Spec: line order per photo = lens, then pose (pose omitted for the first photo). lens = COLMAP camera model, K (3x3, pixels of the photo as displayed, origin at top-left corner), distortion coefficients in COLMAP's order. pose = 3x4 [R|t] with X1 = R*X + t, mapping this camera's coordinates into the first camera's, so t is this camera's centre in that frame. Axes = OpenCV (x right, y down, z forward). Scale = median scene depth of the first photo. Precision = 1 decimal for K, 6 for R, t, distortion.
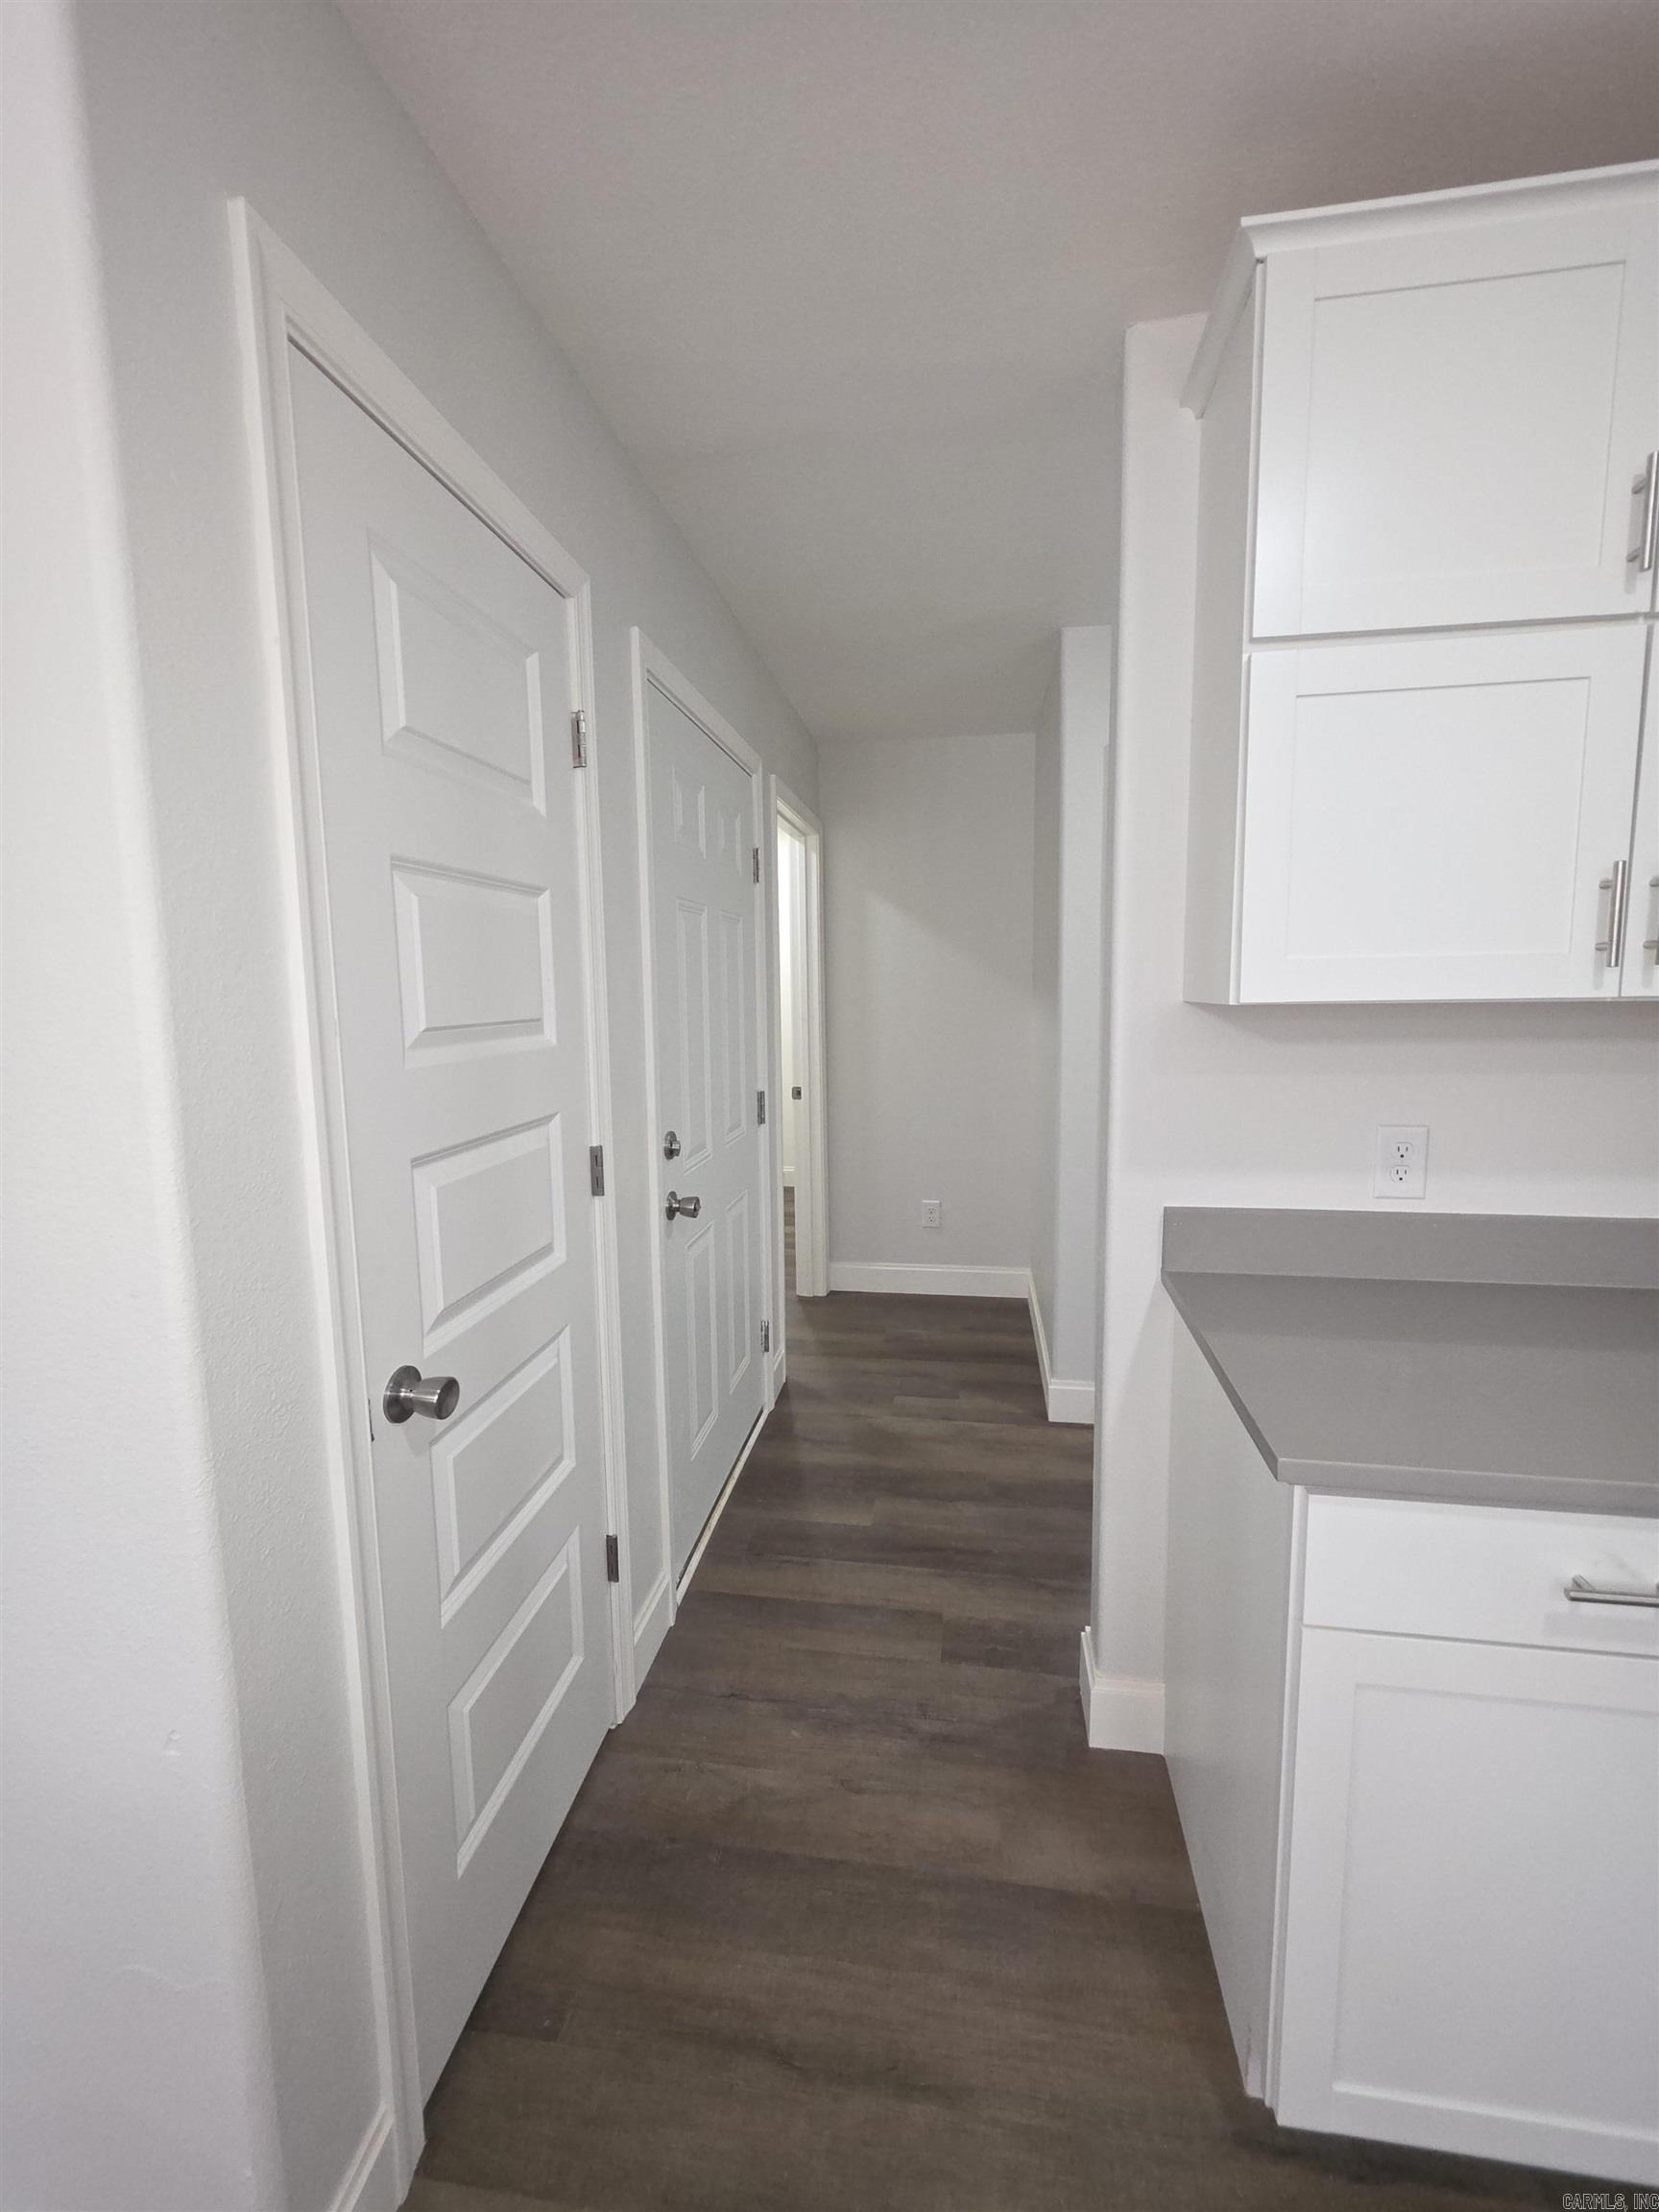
lens RADIAL K [[898.1, 0, 831.6], [0, 898.1, 1108.3], [0, 0, 1]] dist [-0.000950, -0.000999]
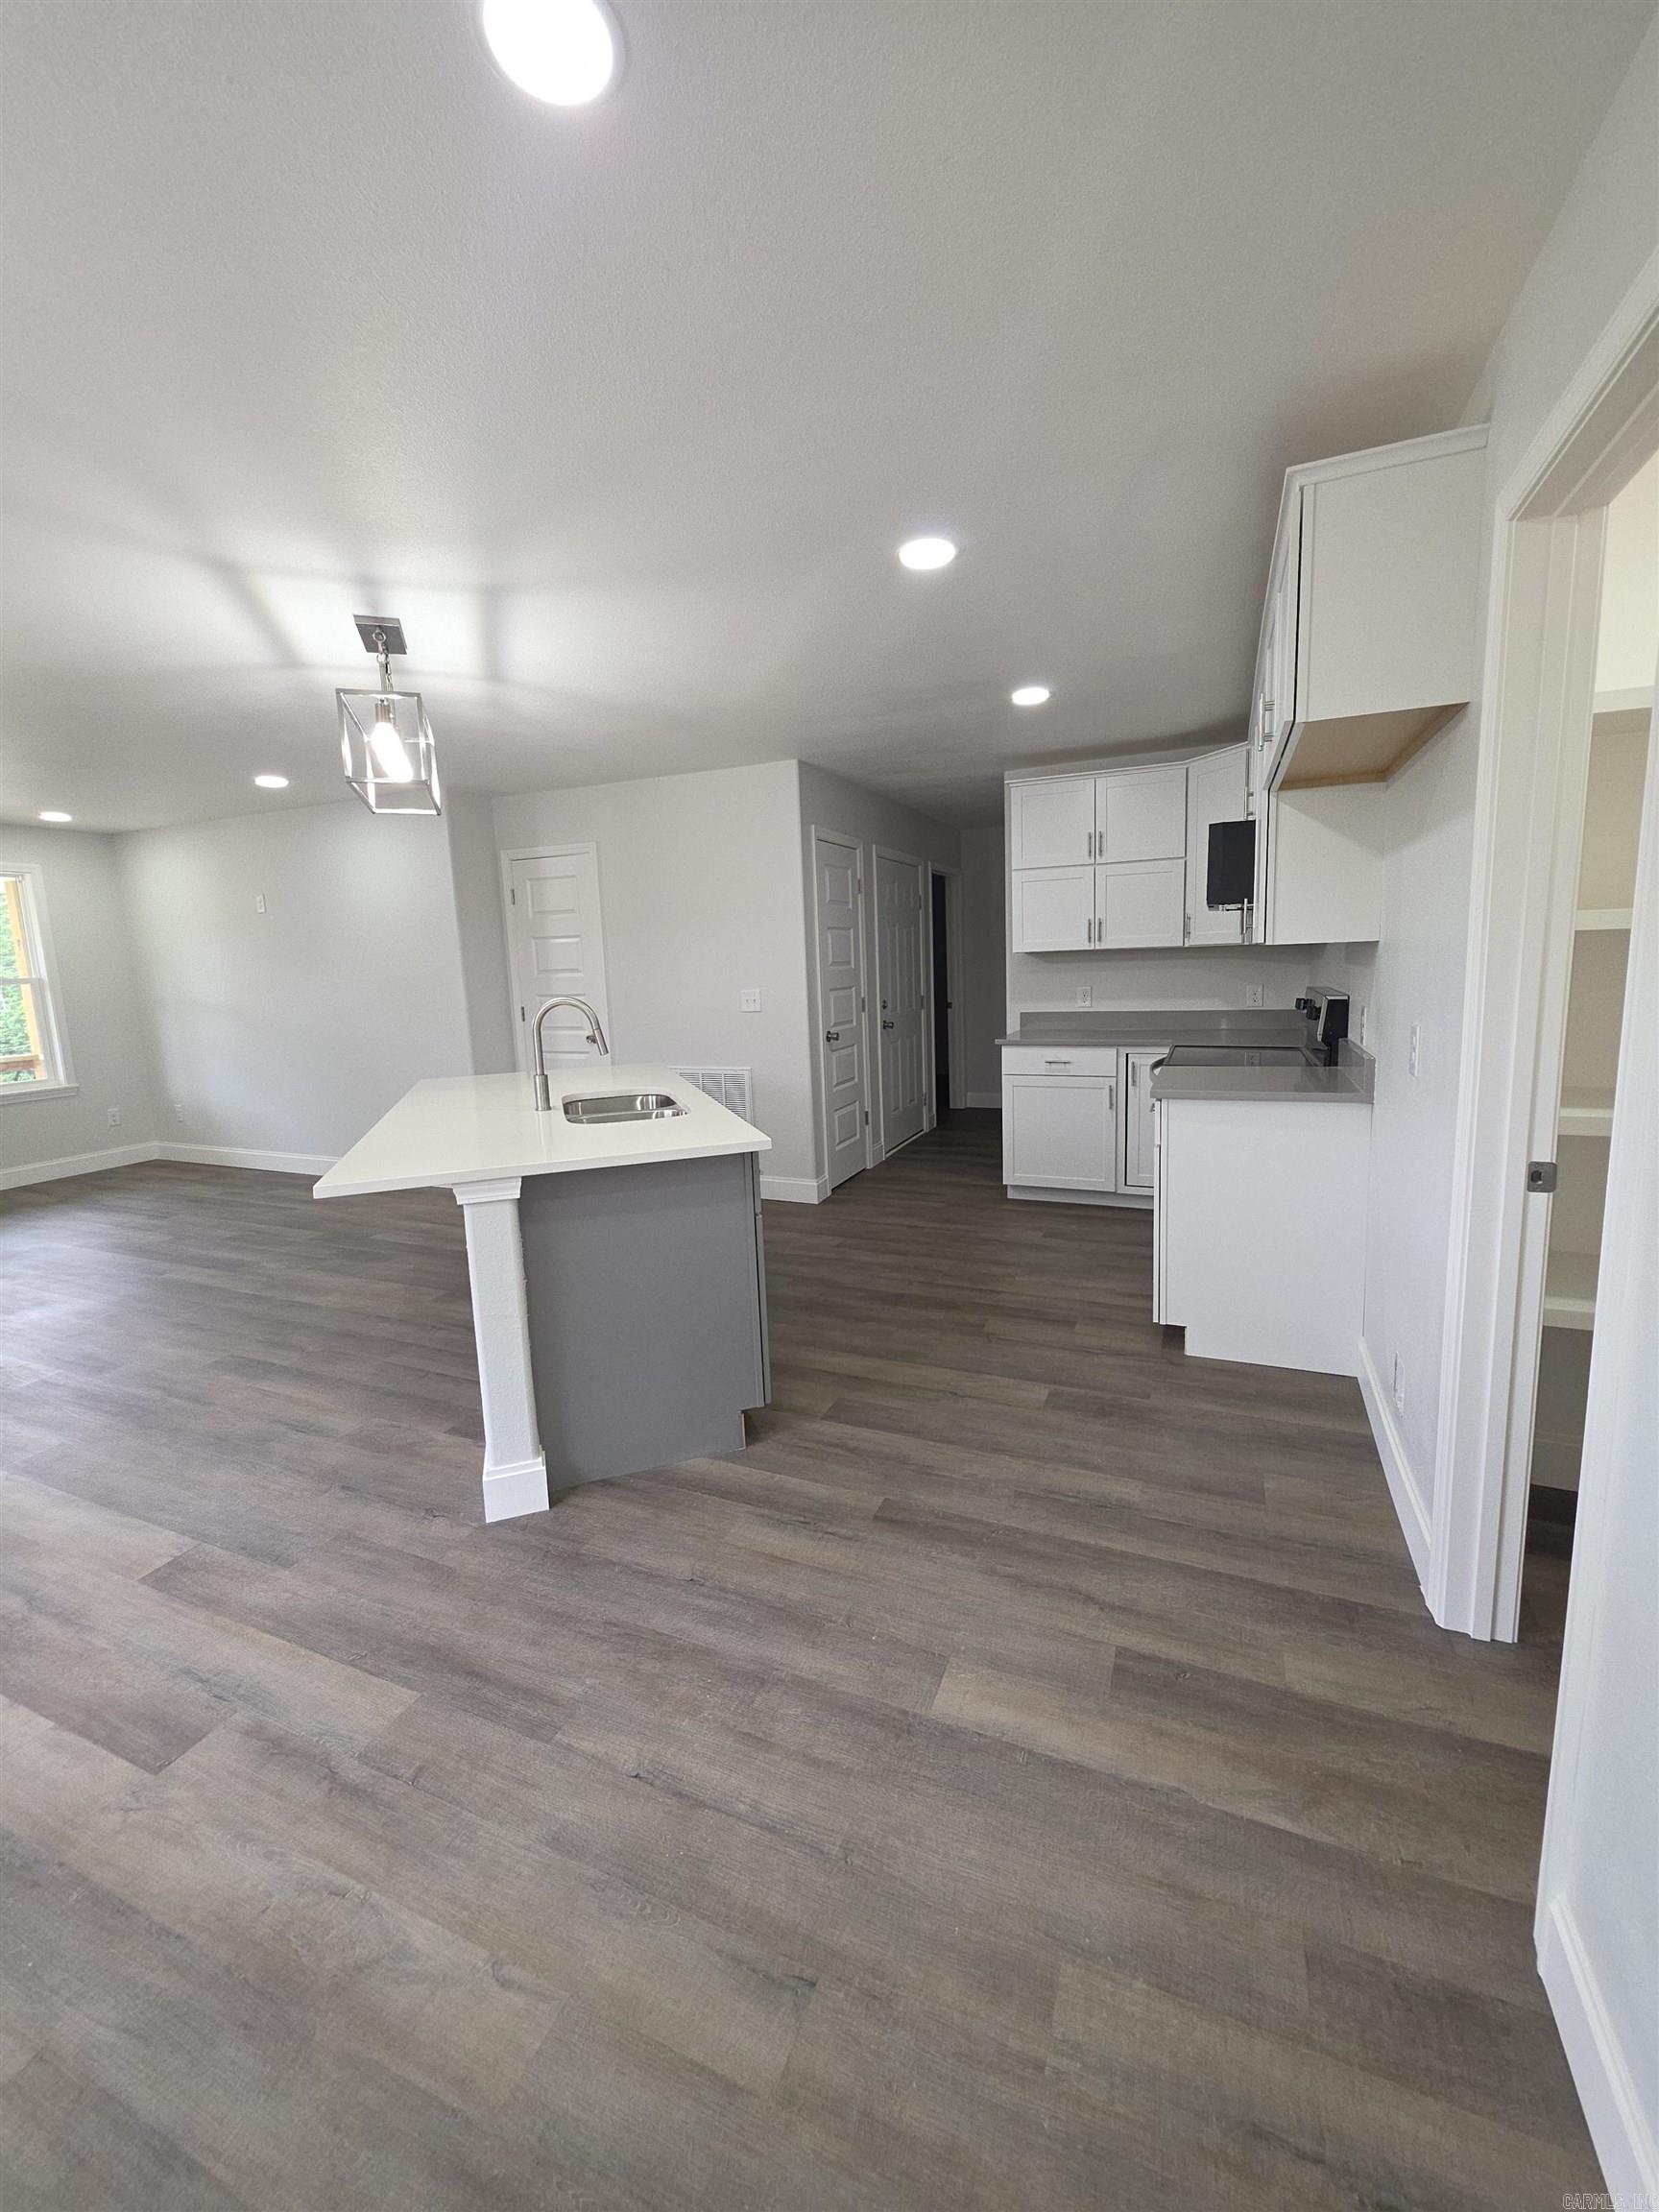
lens RADIAL K [[898.1, 0, 820.5], [0, 898.1, 1097.7], [0, 0, 1]] dist [-0.000950, -0.000999]
pose [[0.966098, 0.012669, -0.257866, 0.489030], [-0.001785, 0.999099, 0.042398, 0.284036], [0.258171, -0.040501, 0.965250, -2.447409]]
